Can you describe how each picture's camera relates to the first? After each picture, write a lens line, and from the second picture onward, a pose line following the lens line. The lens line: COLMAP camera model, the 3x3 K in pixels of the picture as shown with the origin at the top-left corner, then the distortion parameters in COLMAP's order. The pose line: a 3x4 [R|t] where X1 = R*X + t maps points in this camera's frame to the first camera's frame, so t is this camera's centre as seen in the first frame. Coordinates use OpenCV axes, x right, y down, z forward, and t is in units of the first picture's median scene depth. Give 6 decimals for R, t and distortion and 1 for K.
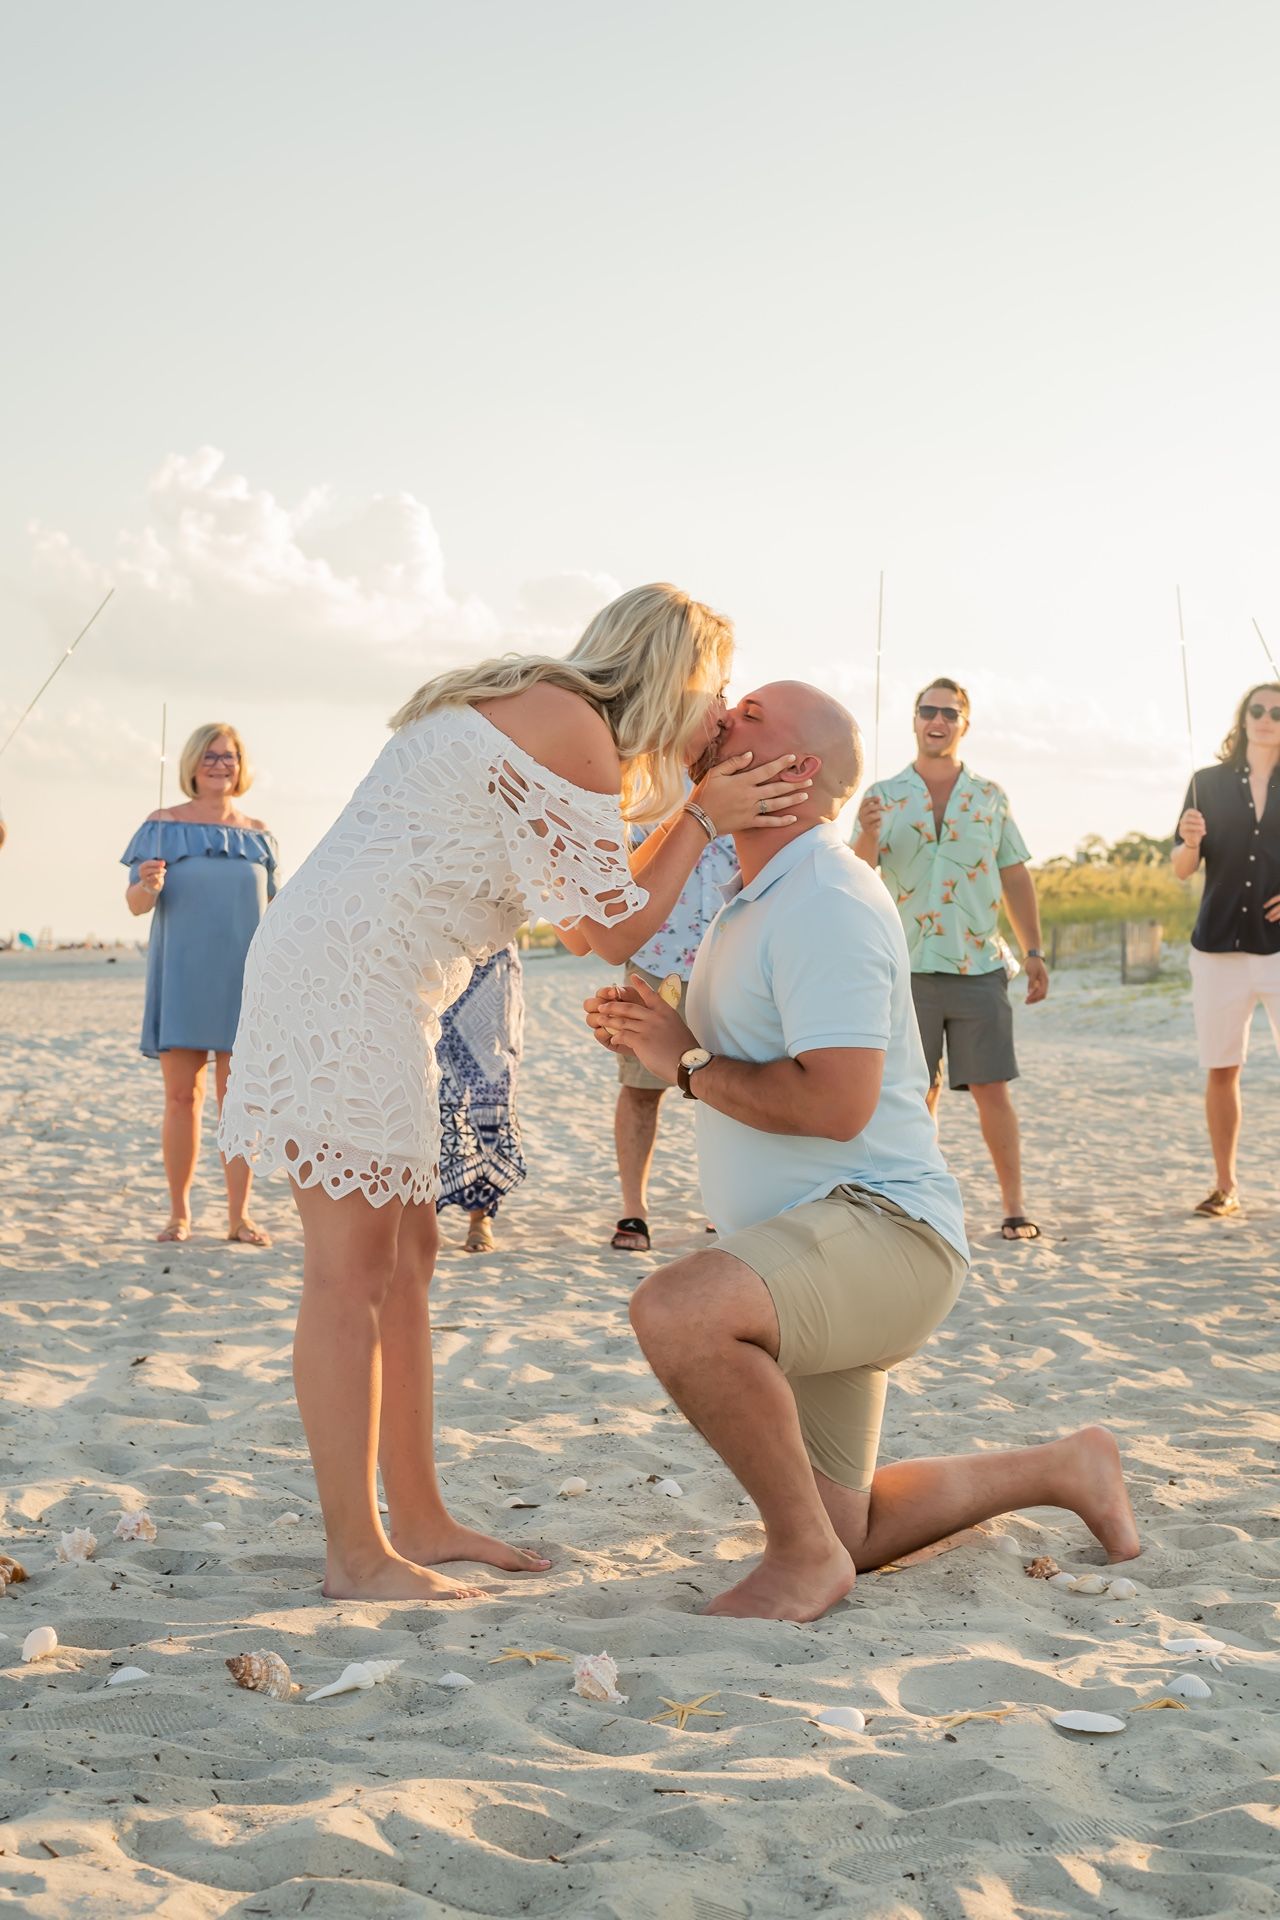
lens RADIAL K [[3272.1, 0, 594.1], [0, 3272.1, 957.0], [0, 0, 1]] dist [-0.012025, 0.112831]
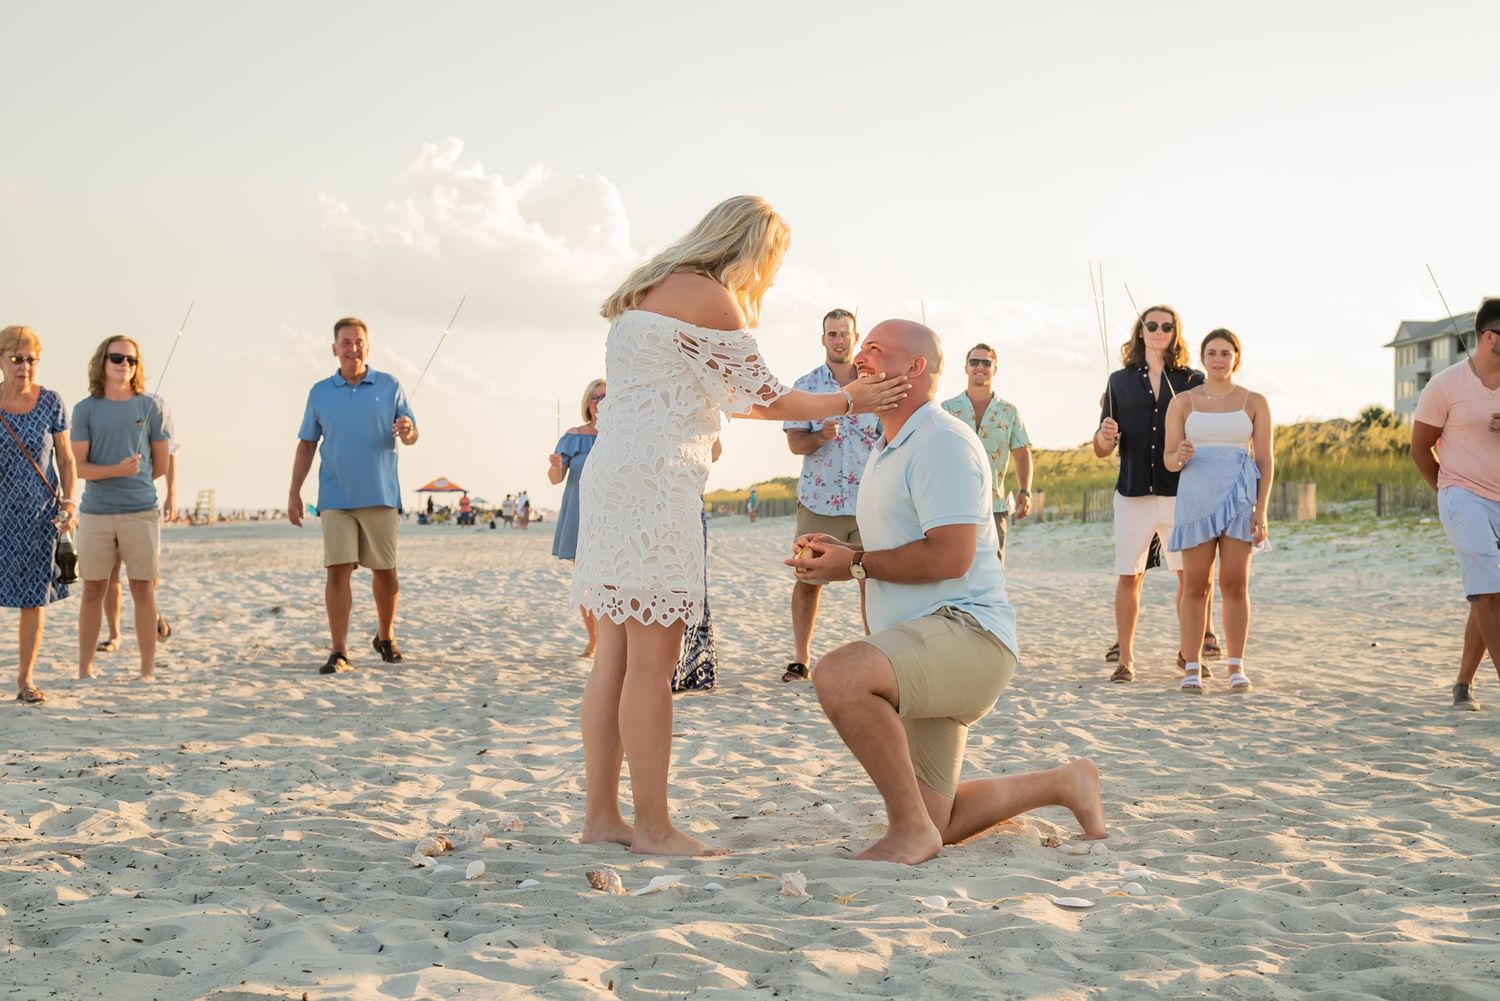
lens RADIAL K [[2652.3, 0, 750.0], [0, 2652.3, 500.5], [0, 0, 1]] dist [0.008424, -0.007119]
pose [[0.999918, -0.008705, 0.009390, -0.022440], [0.008819, 0.999888, -0.012084, 0.020354], [-0.009284, 0.012165, 0.999883, -0.274411]]
